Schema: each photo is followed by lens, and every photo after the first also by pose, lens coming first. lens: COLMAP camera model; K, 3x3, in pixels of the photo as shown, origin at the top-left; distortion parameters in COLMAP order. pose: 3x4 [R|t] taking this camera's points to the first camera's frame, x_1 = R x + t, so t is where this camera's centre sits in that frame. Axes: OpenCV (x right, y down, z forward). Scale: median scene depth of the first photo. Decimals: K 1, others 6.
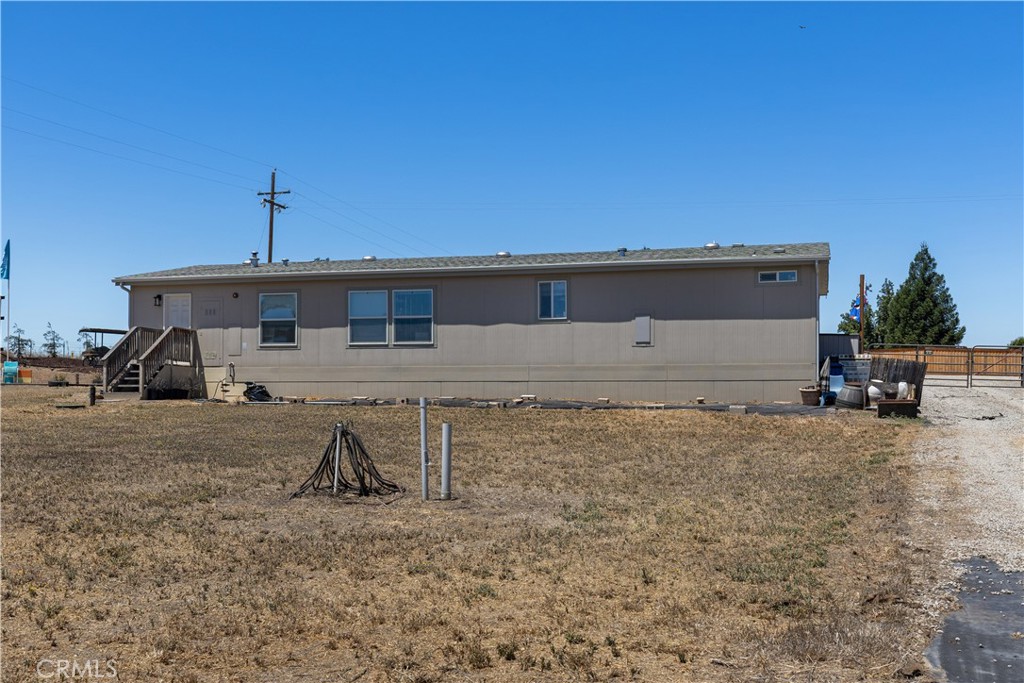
lens RADIAL K [[1061.6, 0, 510.7], [0, 1061.6, 393.9], [0, 0, 1]] dist [0.019873, 0.002217]
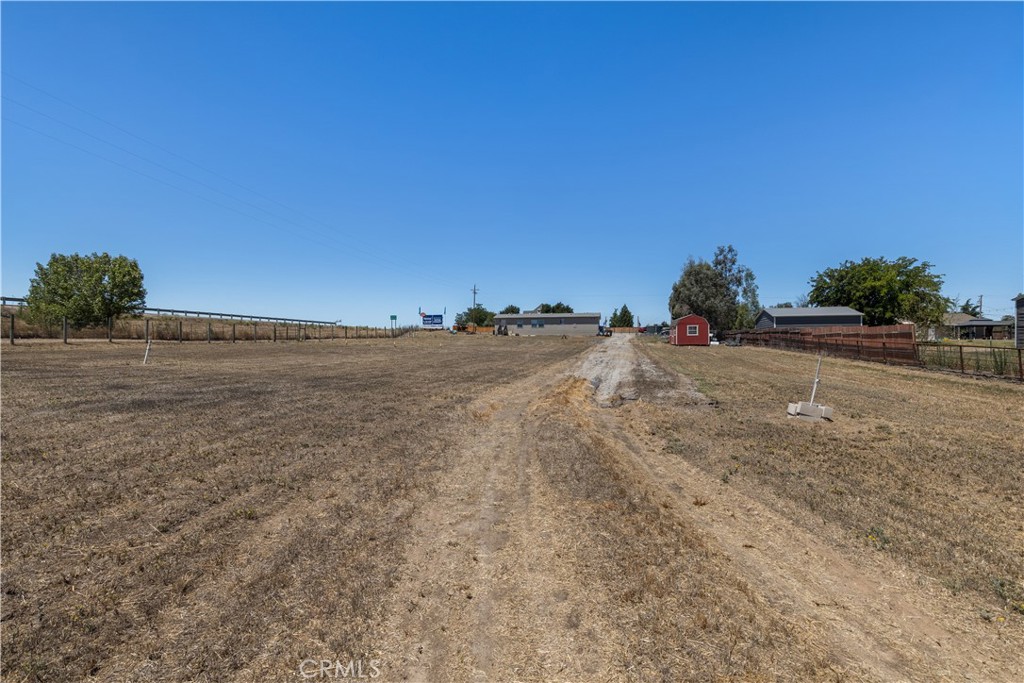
lens RADIAL K [[479.3, 0, 512.0], [0, 479.3, 341.5], [0, 0, 1]] dist [-0.000291, -0.000426]
pose [[0.996721, -0.001737, 0.080897, -0.527361], [0.002230, 0.999979, -0.006010, 0.061242], [-0.080885, 0.006170, 0.996704, -2.069156]]
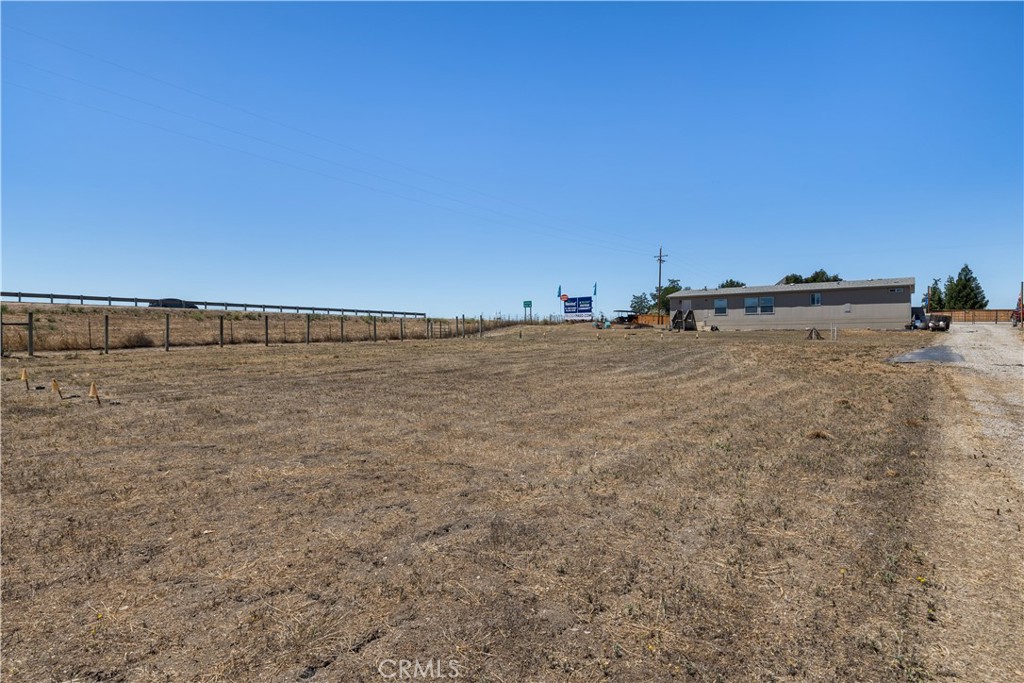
lens RADIAL K [[544.2, 0, 512.0], [0, 544.2, 341.5], [0, 0, 1]] dist [-0.000505, 0.000453]
pose [[0.939677, -0.003816, -0.342043, -0.256913], [0.005092, 0.999983, 0.002835, 0.032197], [0.342026, -0.004405, 0.939680, -0.874663]]
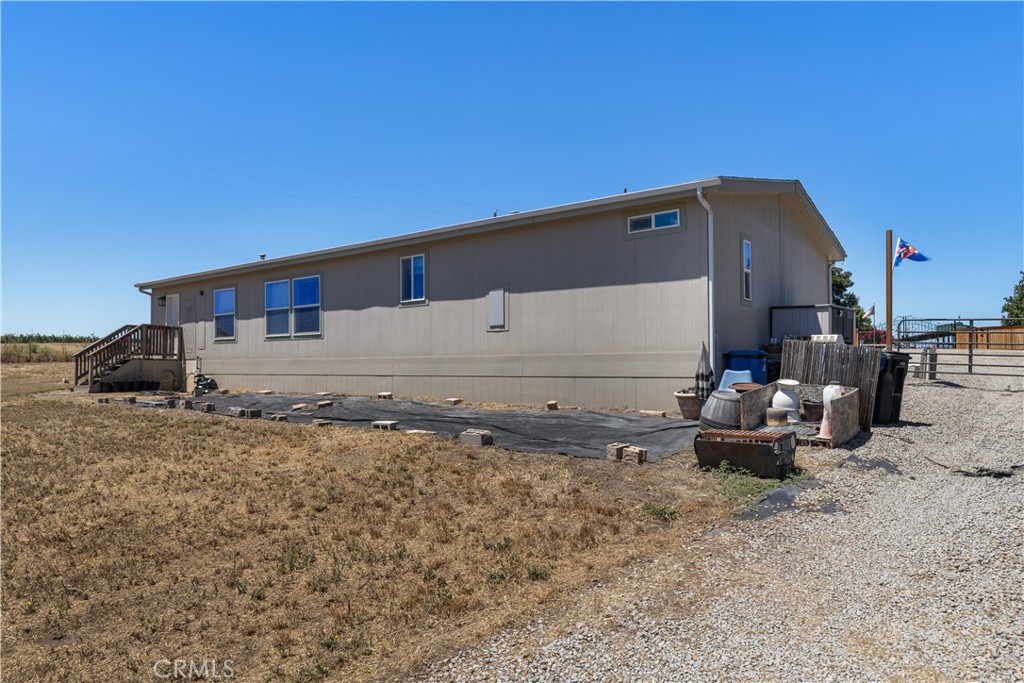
lens RADIAL K [[658.8, 0, 512.0], [0, 658.8, 341.5], [0, 0, 1]] dist [0.000547, -0.002519]
pose [[0.929271, -0.019151, -0.368902, 0.284279], [0.006486, 0.999347, -0.035541, -0.018894], [0.369342, 0.030635, 0.928788, 0.521629]]
